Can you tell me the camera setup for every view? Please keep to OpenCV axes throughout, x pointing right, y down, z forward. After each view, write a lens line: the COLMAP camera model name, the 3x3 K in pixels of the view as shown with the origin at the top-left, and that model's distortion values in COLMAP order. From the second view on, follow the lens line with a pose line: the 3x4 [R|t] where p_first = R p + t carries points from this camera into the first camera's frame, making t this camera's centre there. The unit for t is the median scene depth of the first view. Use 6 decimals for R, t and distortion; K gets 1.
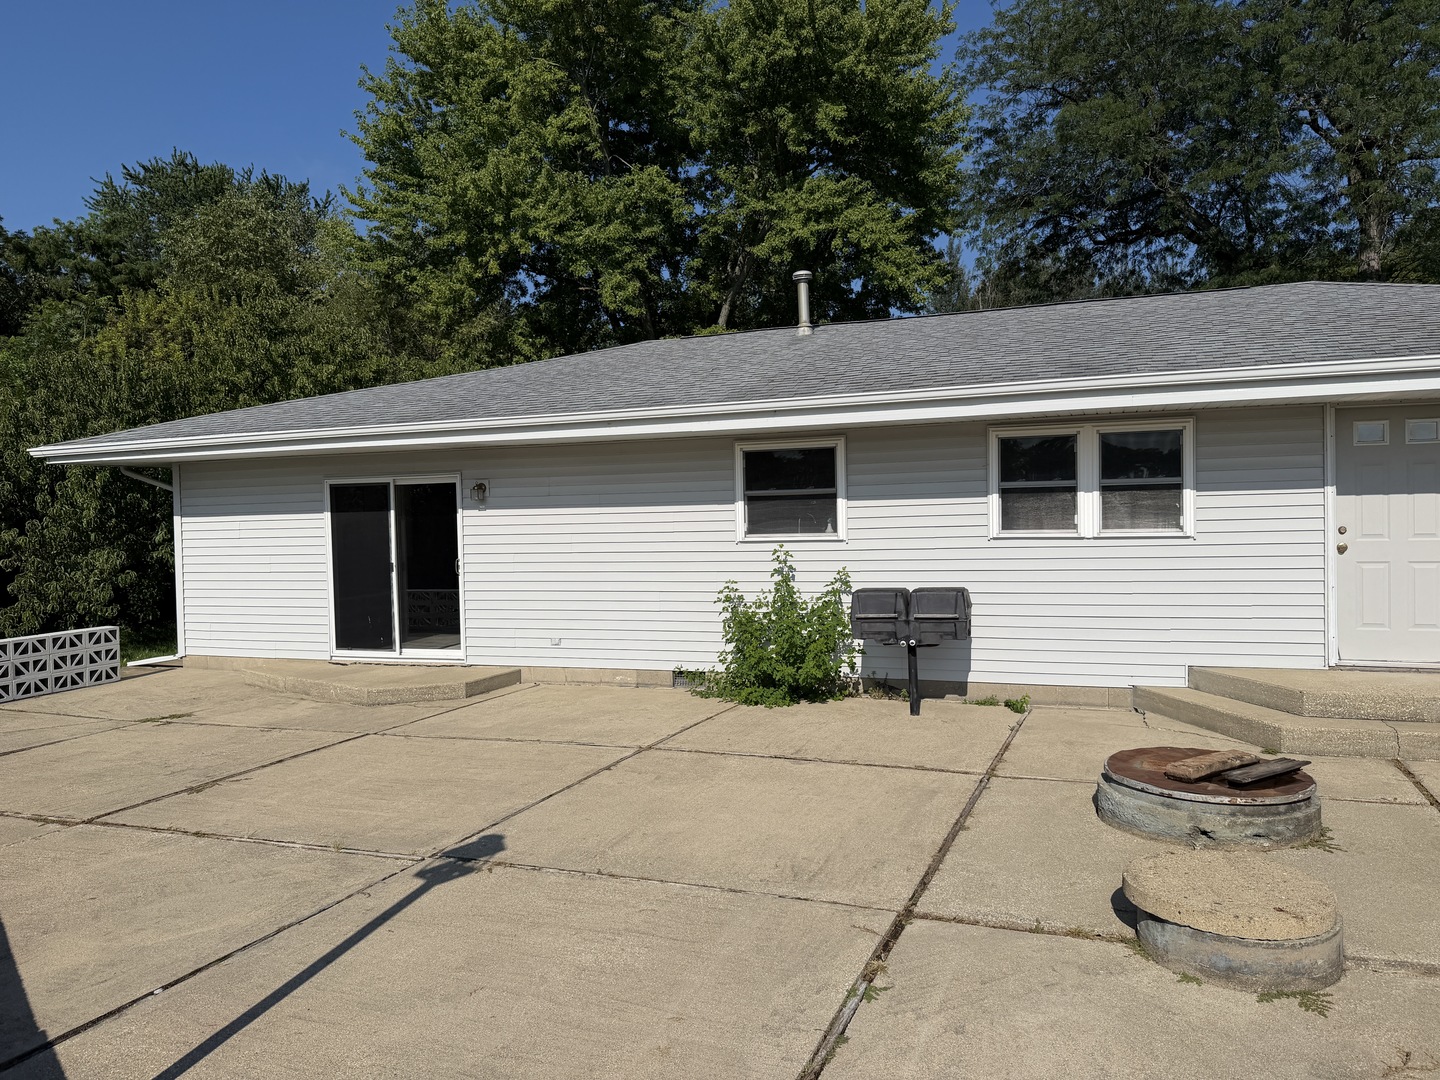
lens RADIAL K [[989.9, 0, 720.0], [0, 989.9, 540.0], [0, 0, 1]] dist [0.091932, -0.127122]
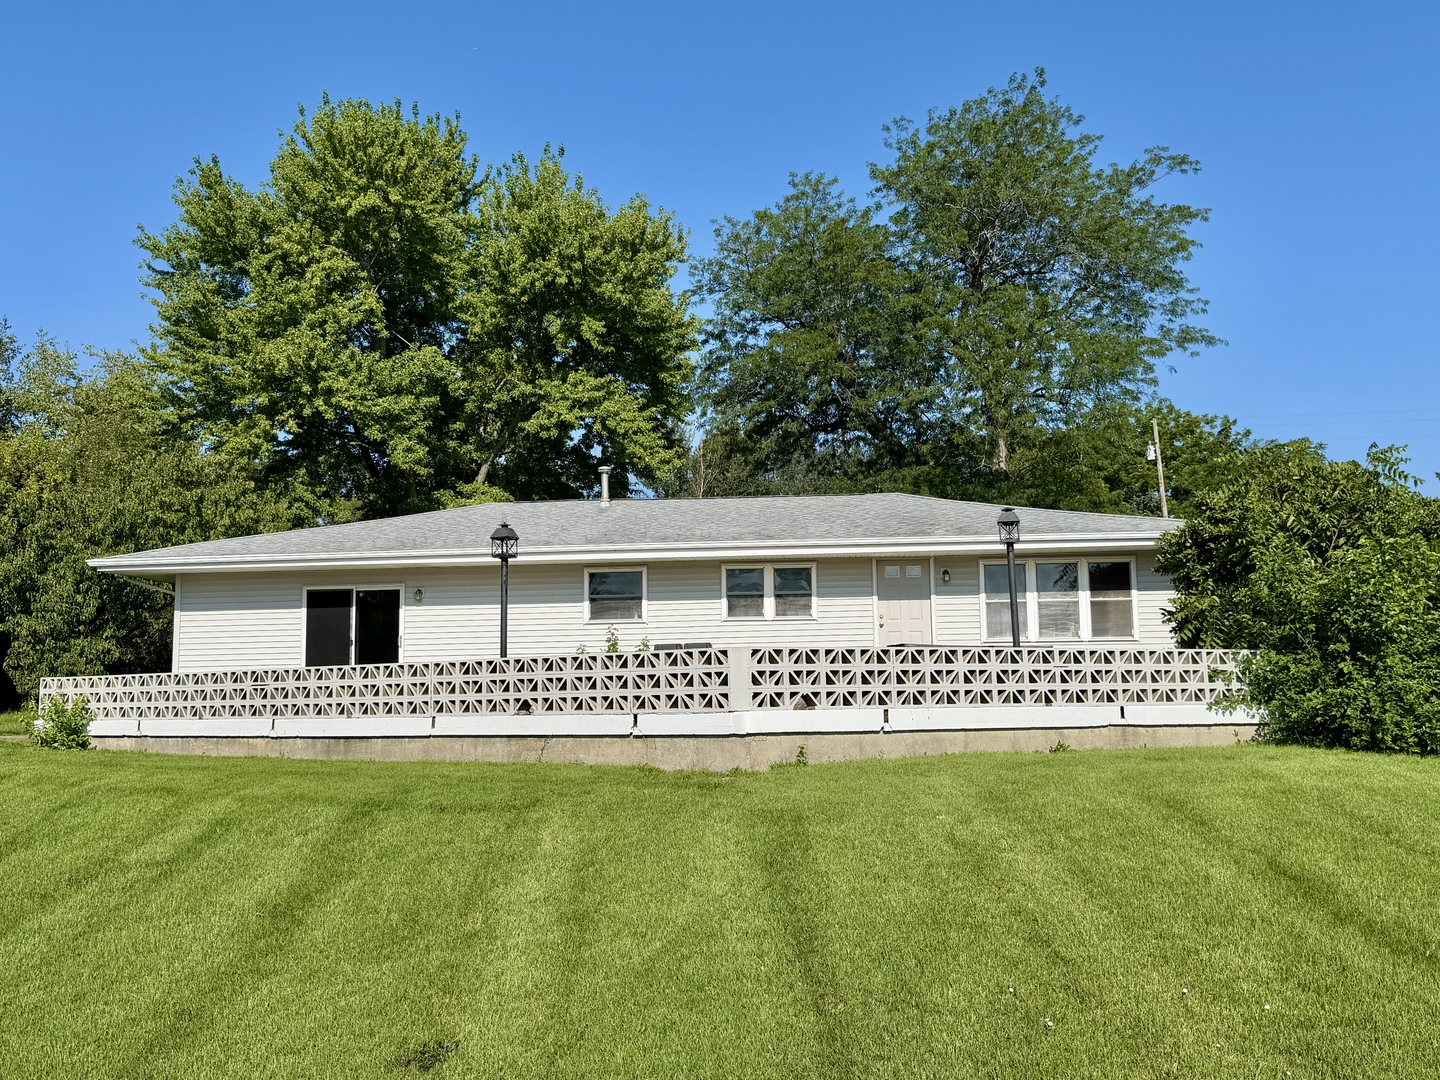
lens RADIAL K [[1340.1, 0, 720.0], [0, 1340.1, 540.0], [0, 0, 1]] dist [0.003092, 0.001072]
pose [[0.963462, 0.042108, 0.264513, -0.397144], [0.000535, 0.987260, -0.159112, 0.239958], [-0.267843, 0.153440, 0.951166, -1.391839]]
